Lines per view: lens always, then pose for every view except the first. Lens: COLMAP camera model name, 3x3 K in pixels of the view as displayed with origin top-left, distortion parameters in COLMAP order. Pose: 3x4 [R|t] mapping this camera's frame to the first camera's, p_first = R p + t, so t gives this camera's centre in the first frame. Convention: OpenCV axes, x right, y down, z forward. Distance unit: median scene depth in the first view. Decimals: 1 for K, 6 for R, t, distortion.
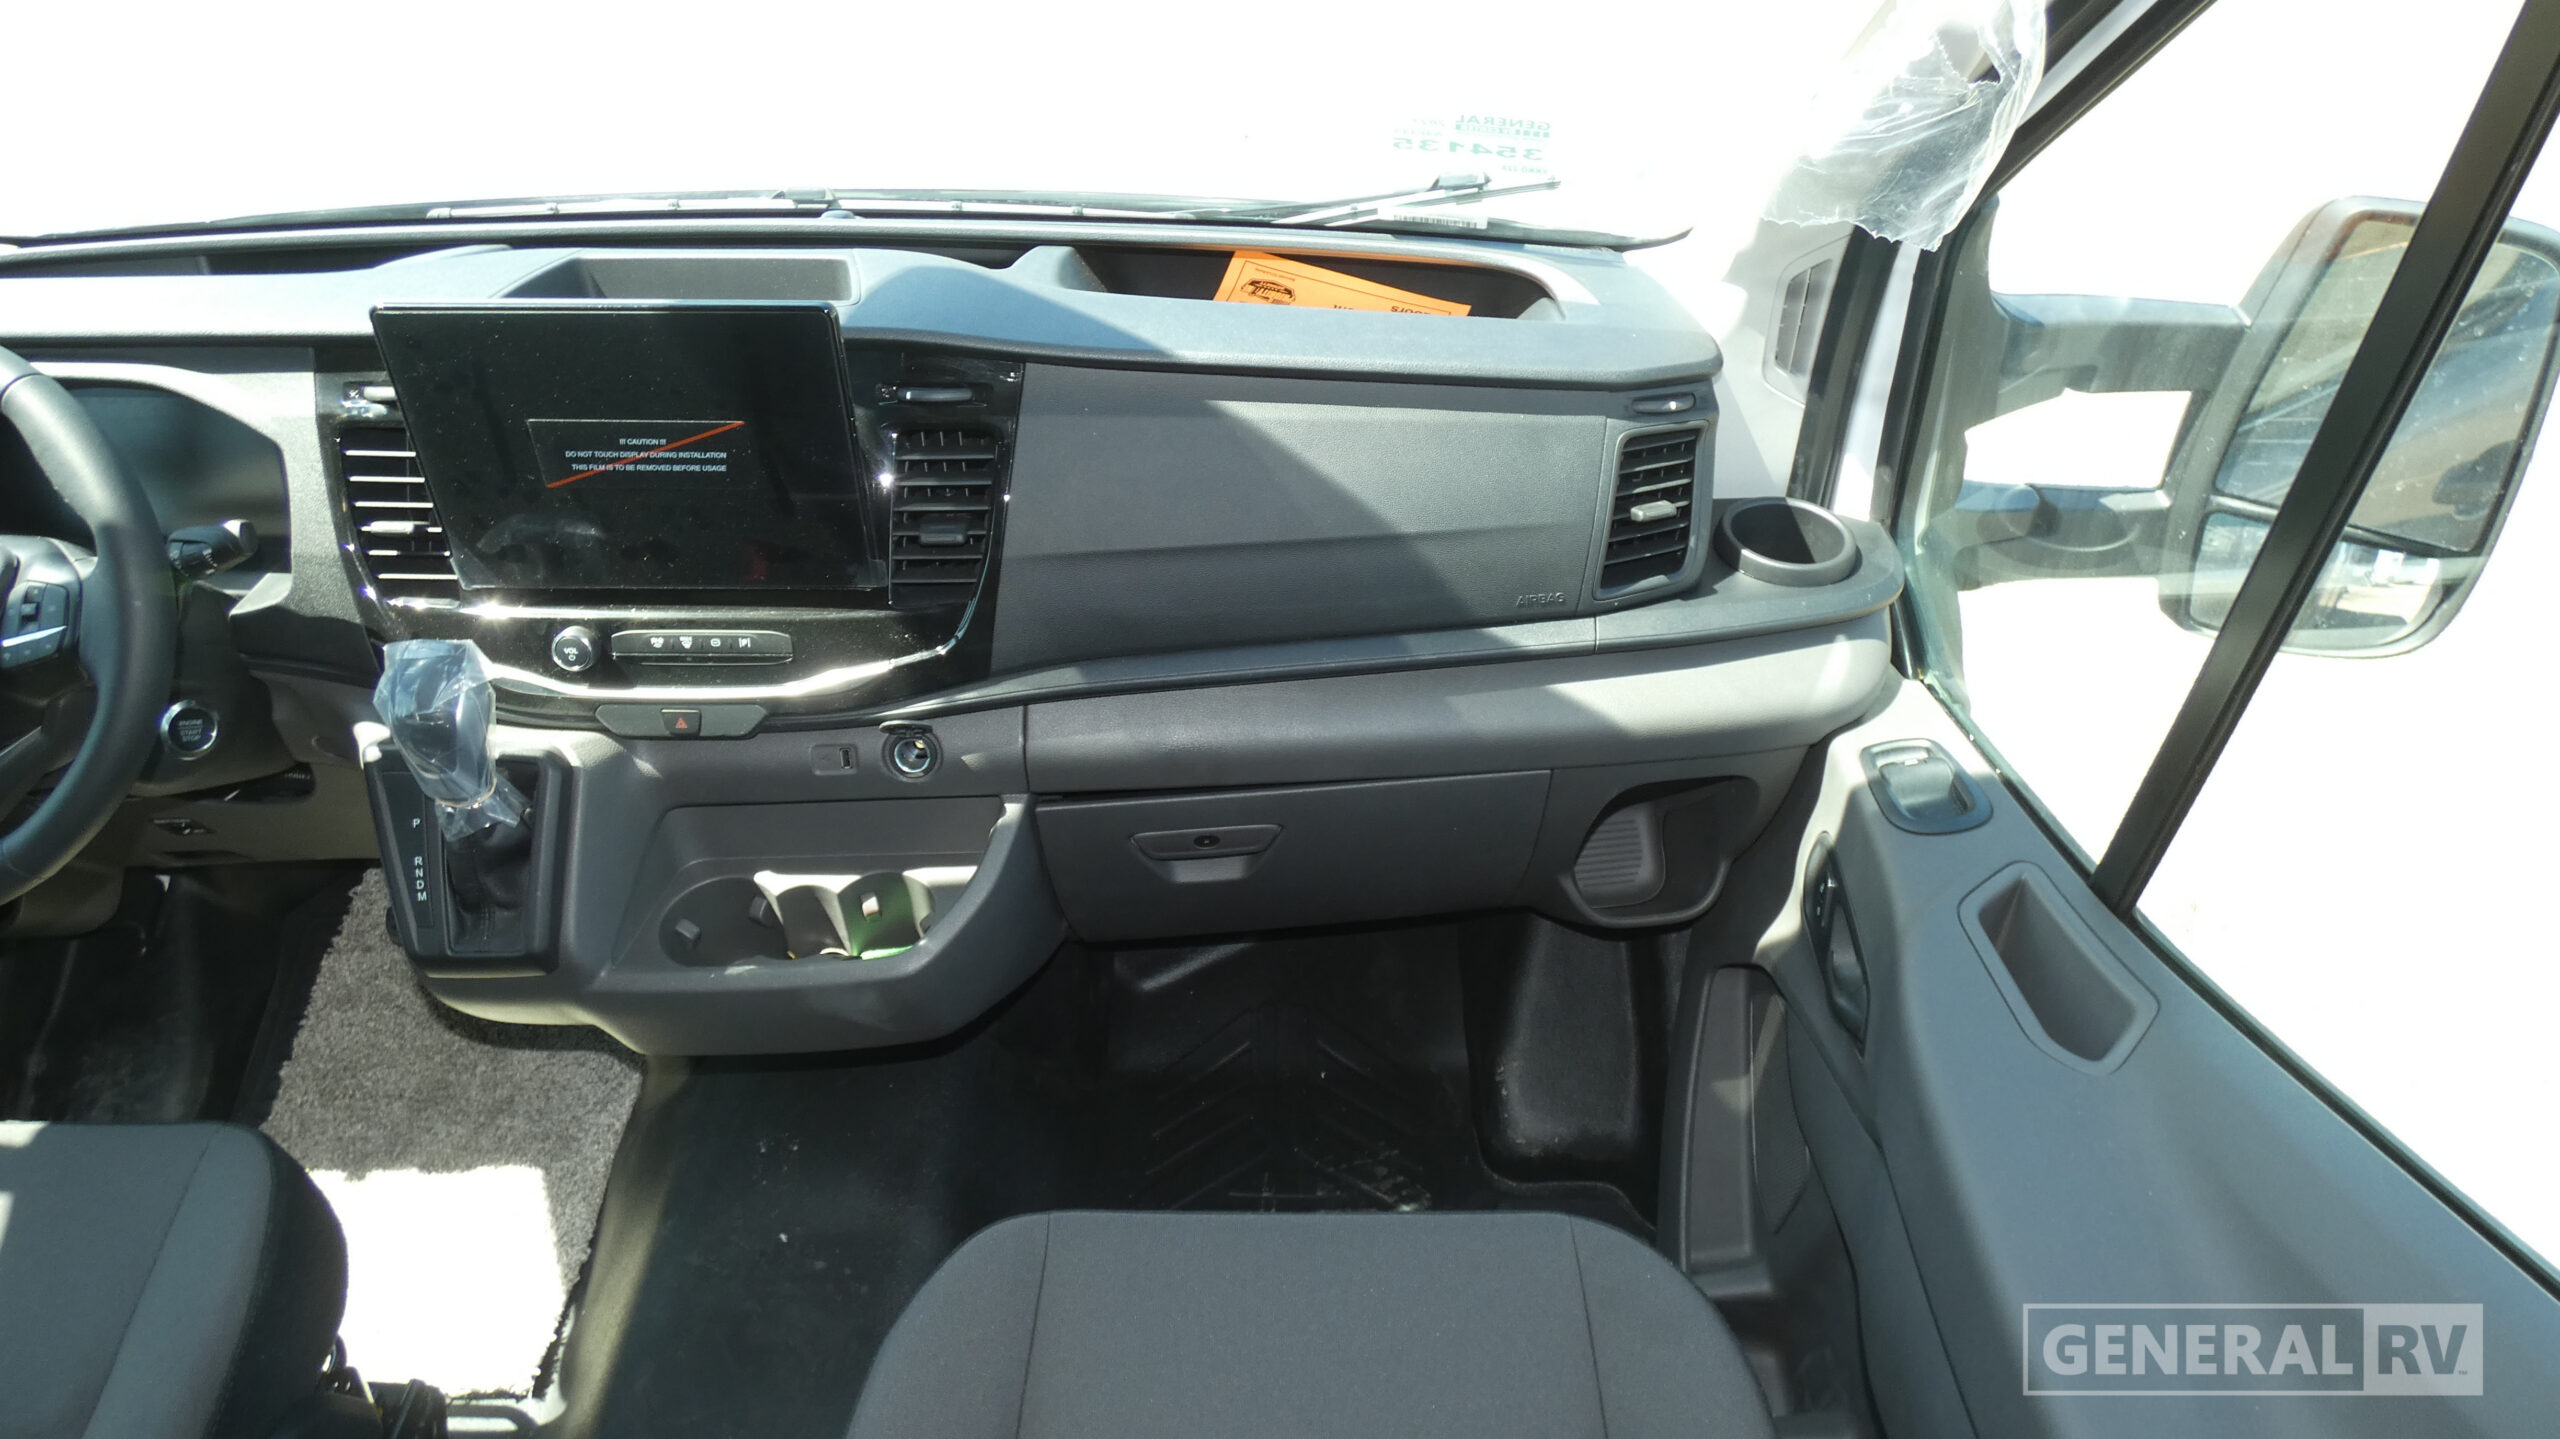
lens RADIAL K [[1532.8, 0, 1306.2], [0, 1532.8, 718.4], [0, 0, 1]] dist [-0.004871, -0.009840]
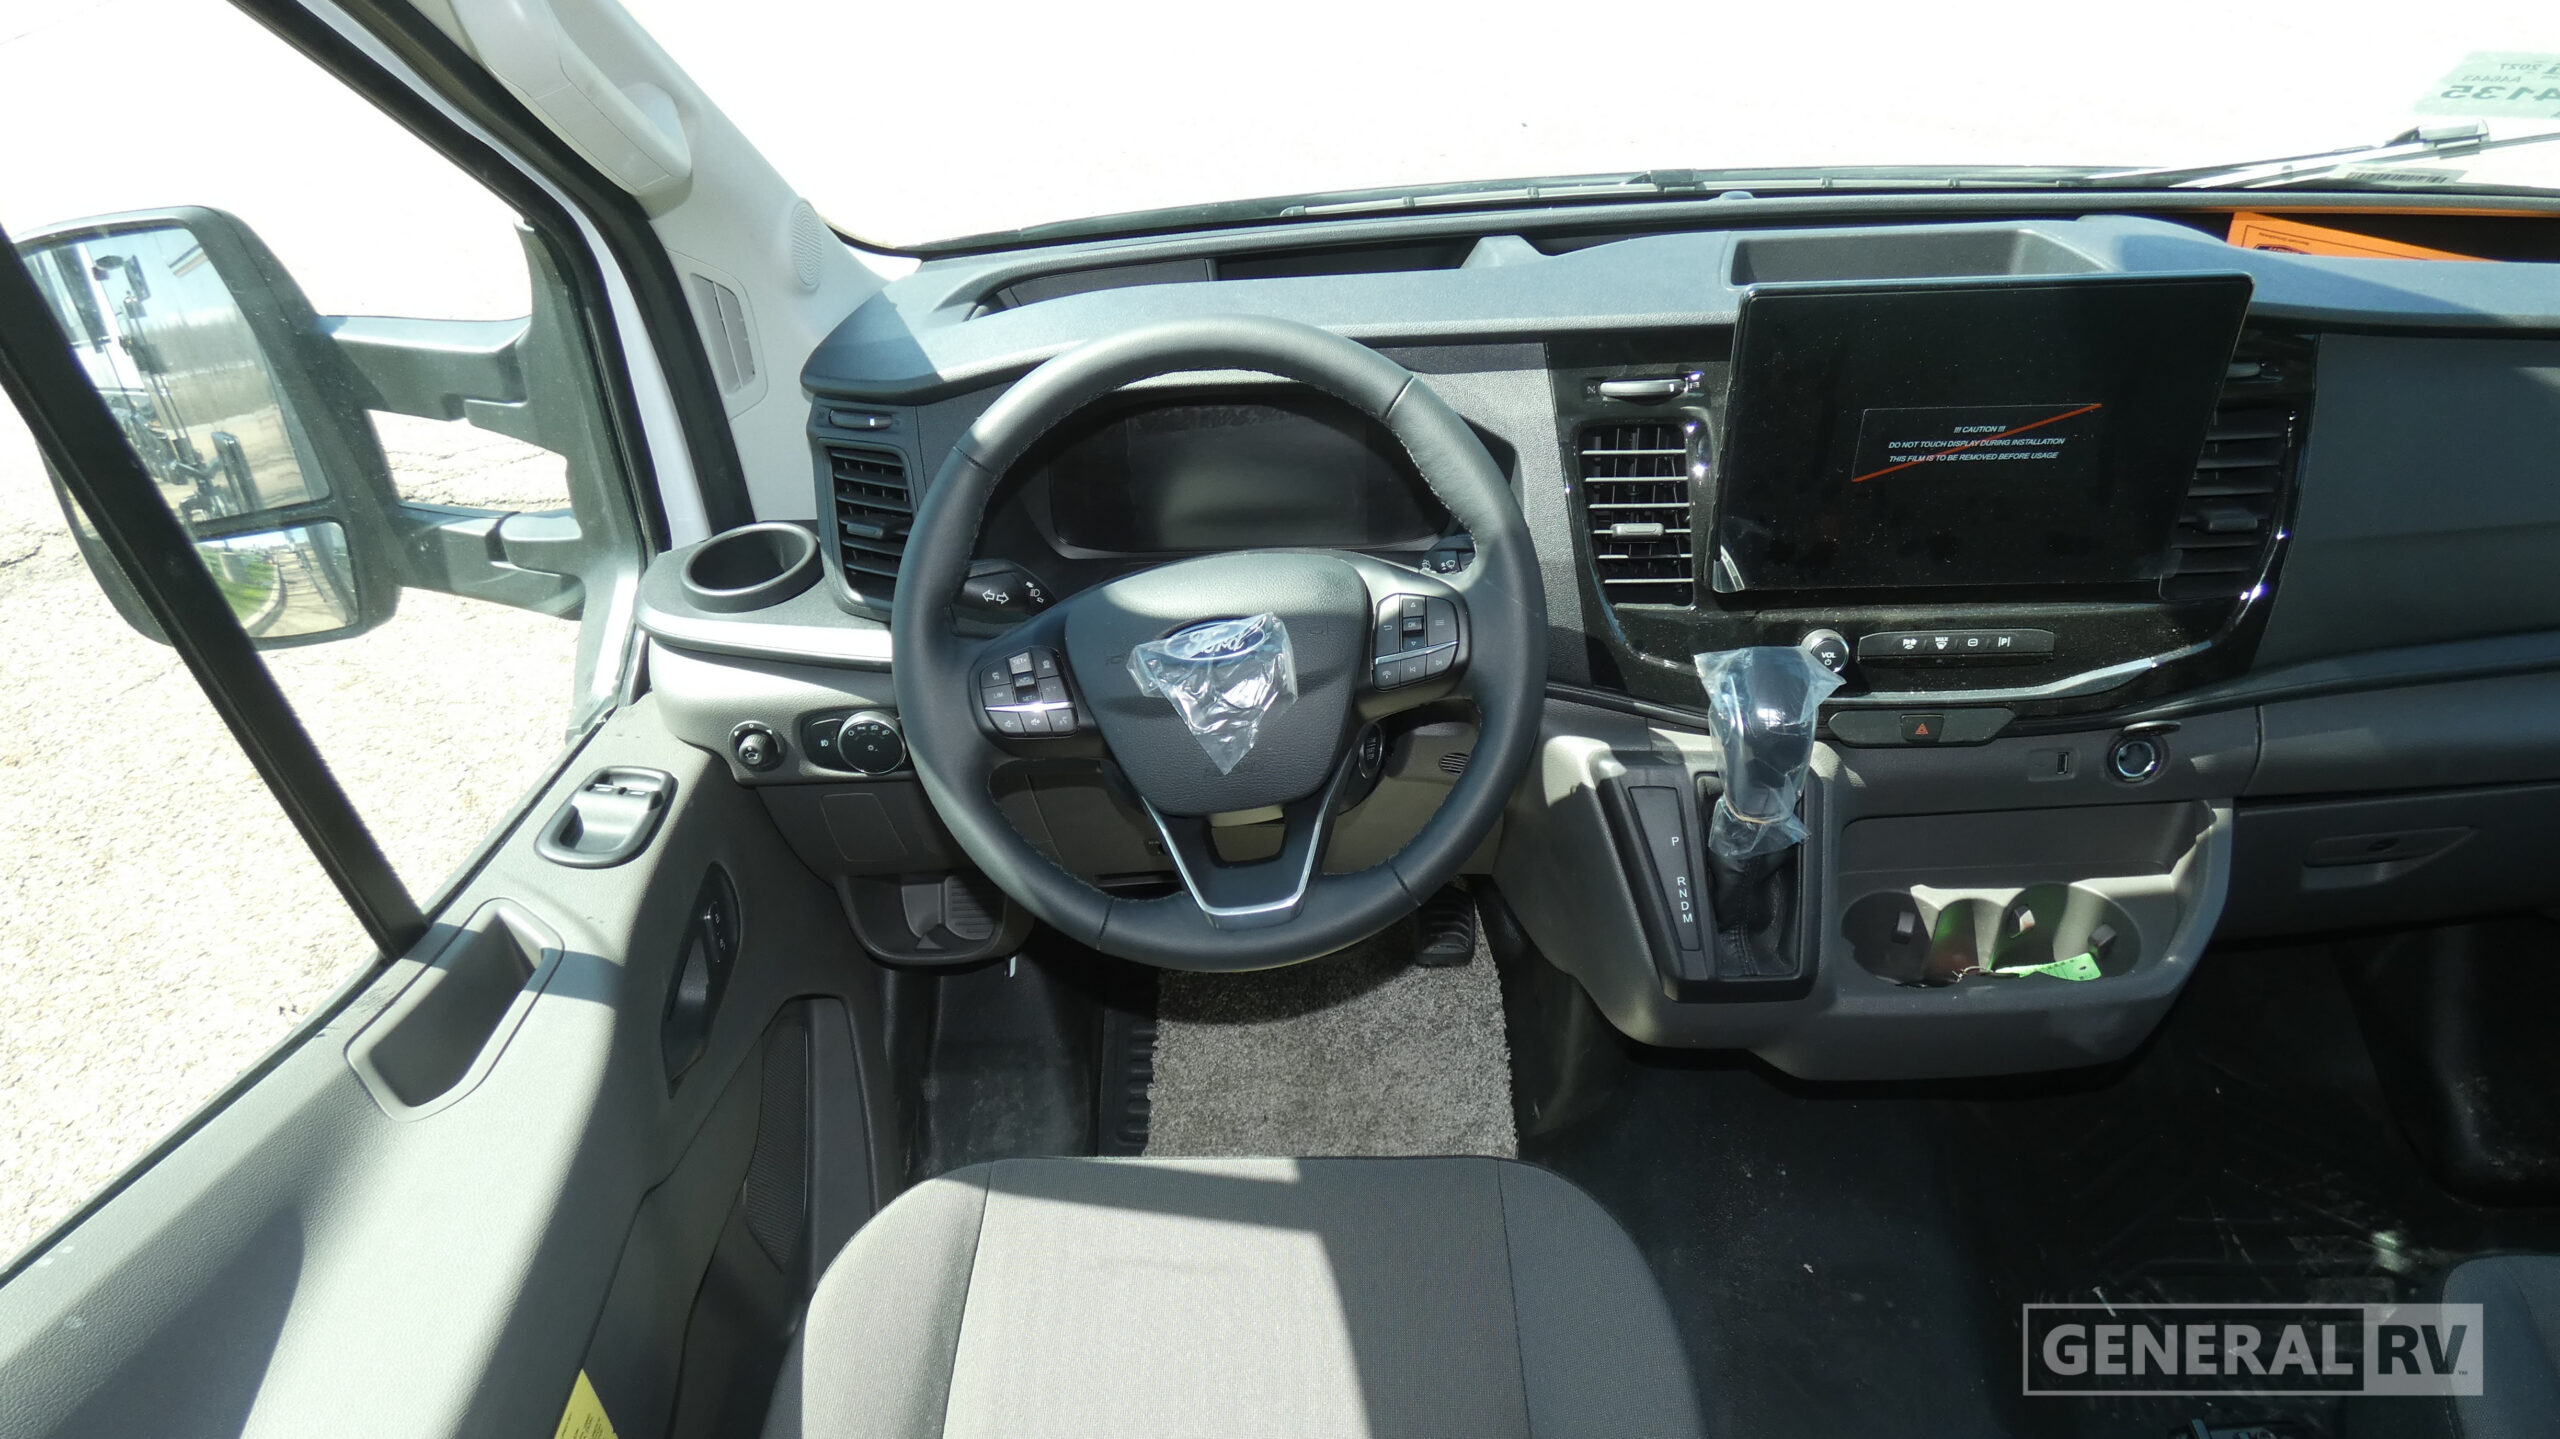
lens RADIAL K [[1532.8, 0, 1270.8], [0, 1532.8, 719.9], [0, 0, 1]] dist [-0.004871, -0.009840]
pose [[0.997184, -0.021135, -0.071956, -0.704989], [0.021291, 0.999772, 0.001399, -0.012187], [0.071910, -0.002927, 0.997407, 0.032378]]
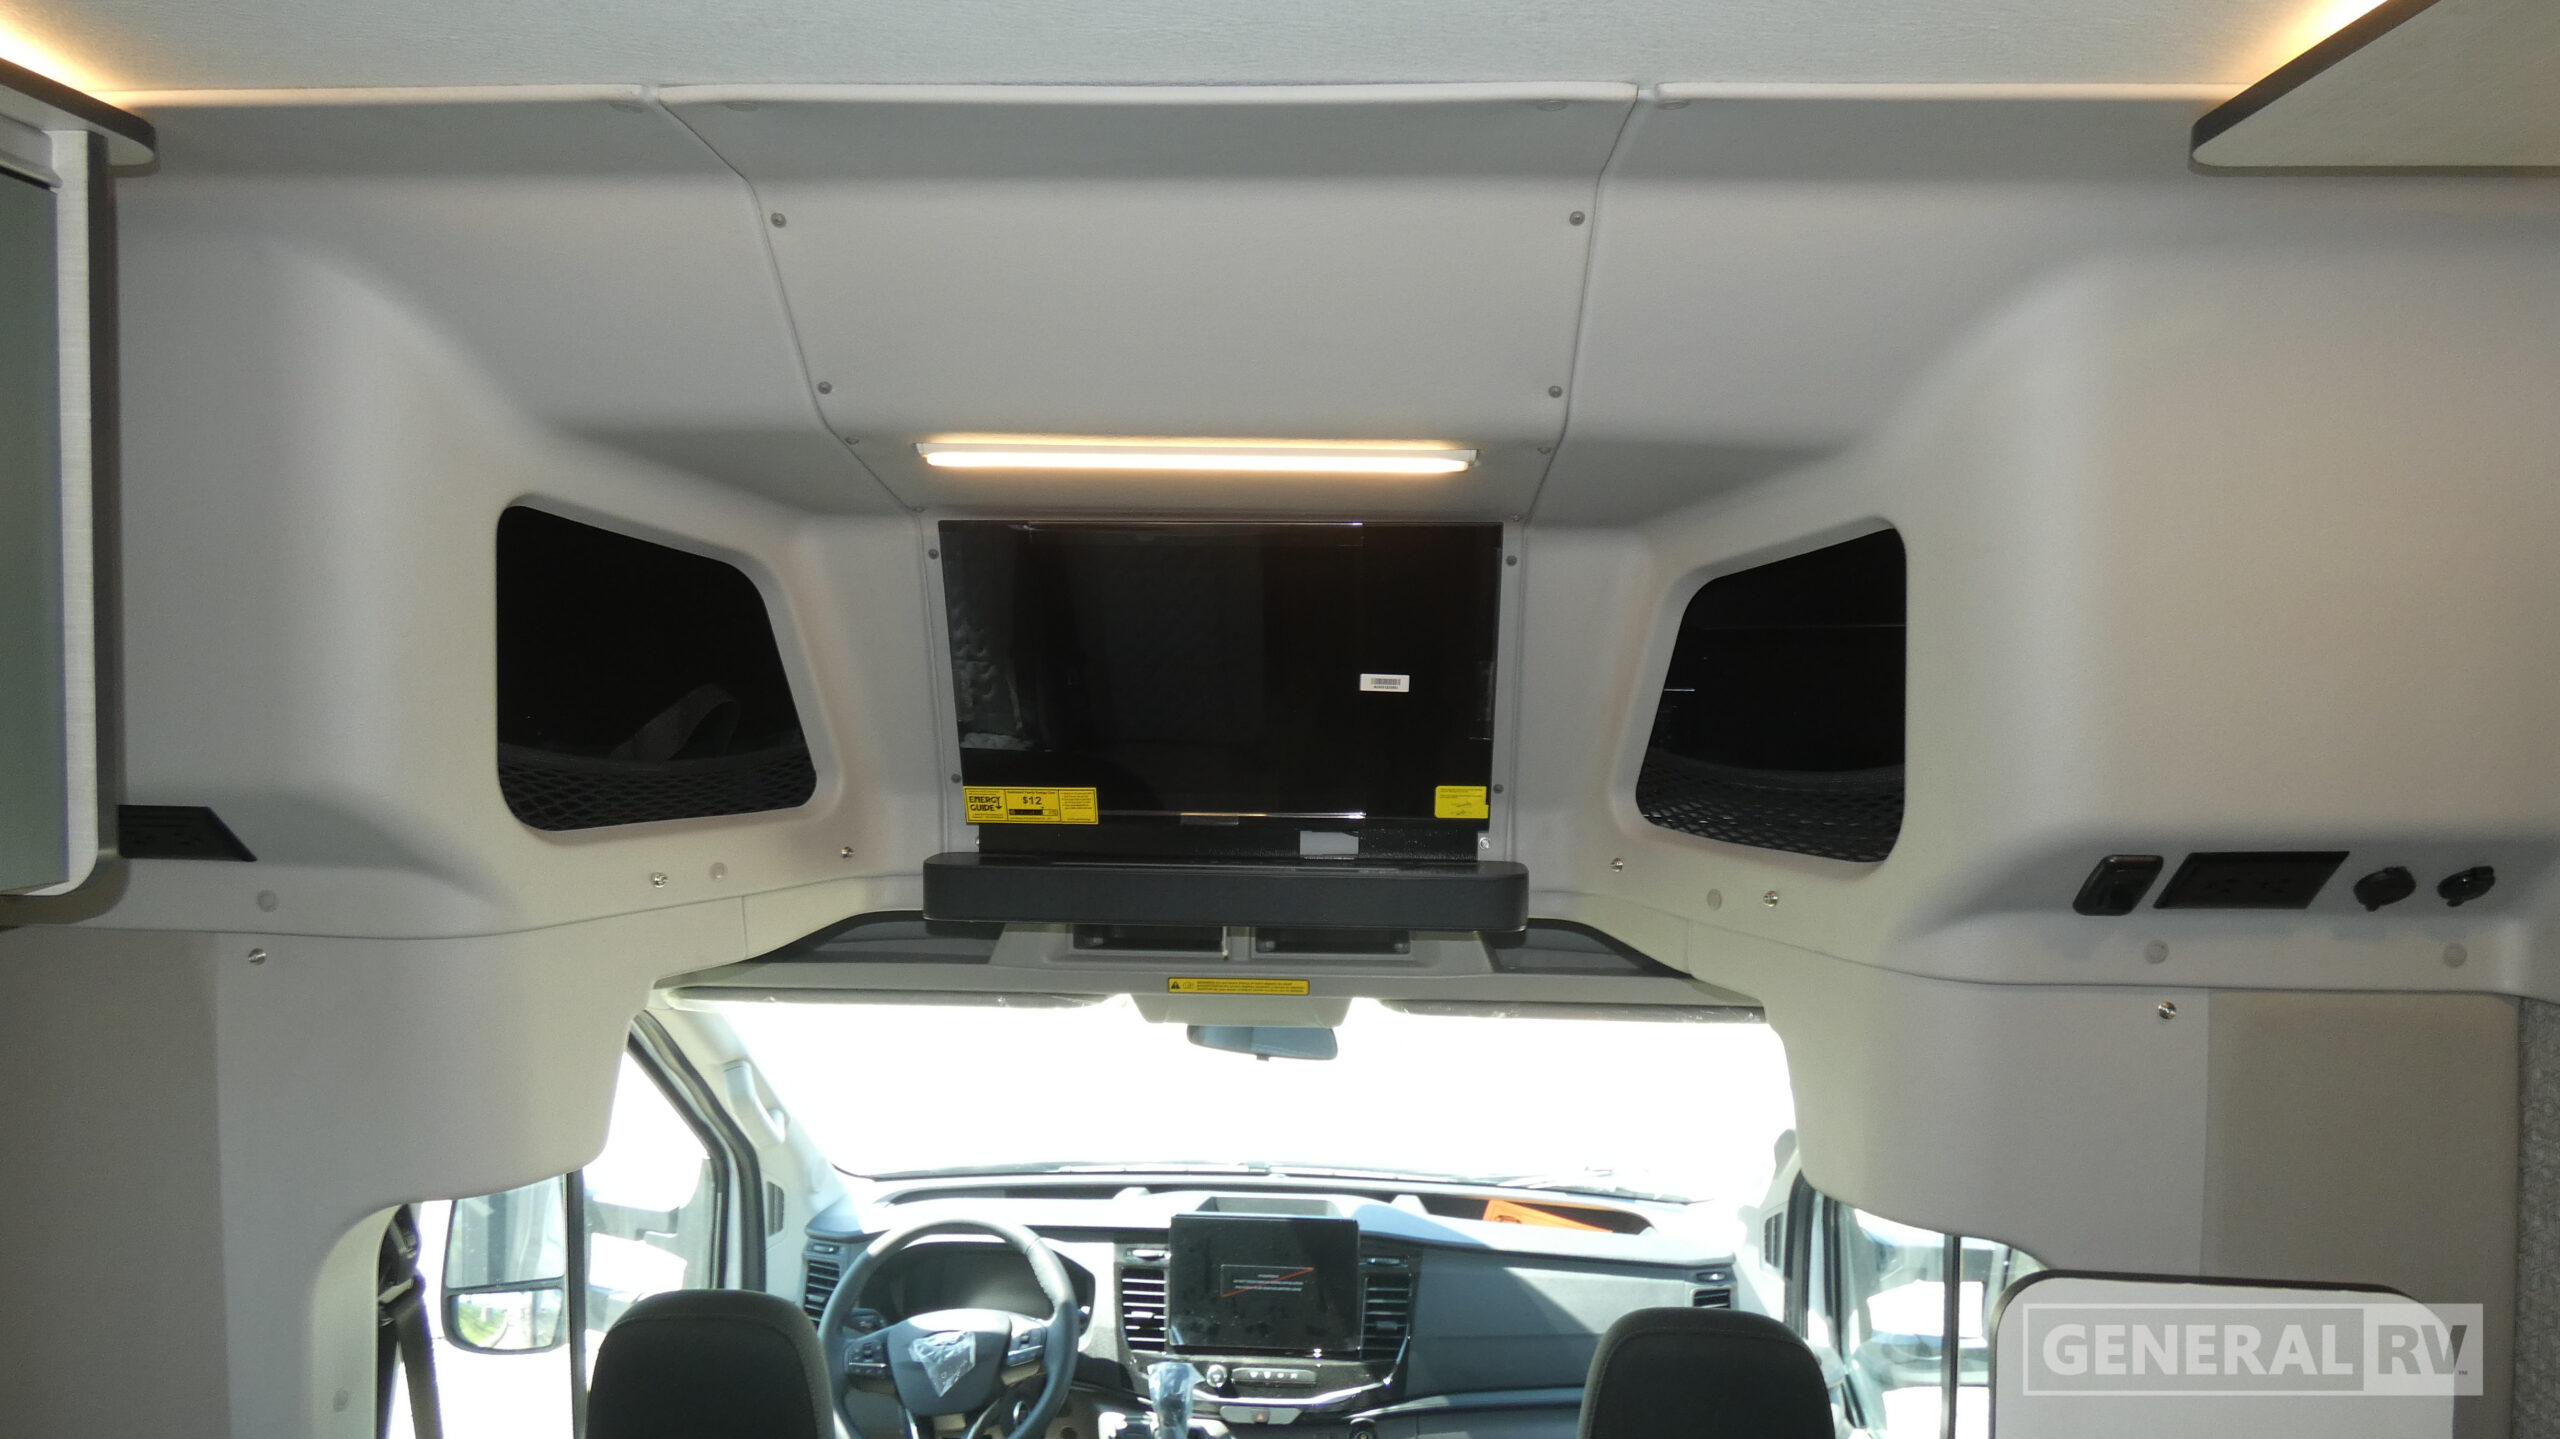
lens RADIAL K [[1532.8, 0, 1283.6], [0, 1532.8, 715.3], [0, 0, 1]] dist [-0.004871, -0.009840]
pose [[0.997959, 0.003655, -0.063749, -0.232001], [-0.038899, 0.826531, -0.561546, 0.373262], [0.050638, 0.562880, 0.824986, -1.245566]]
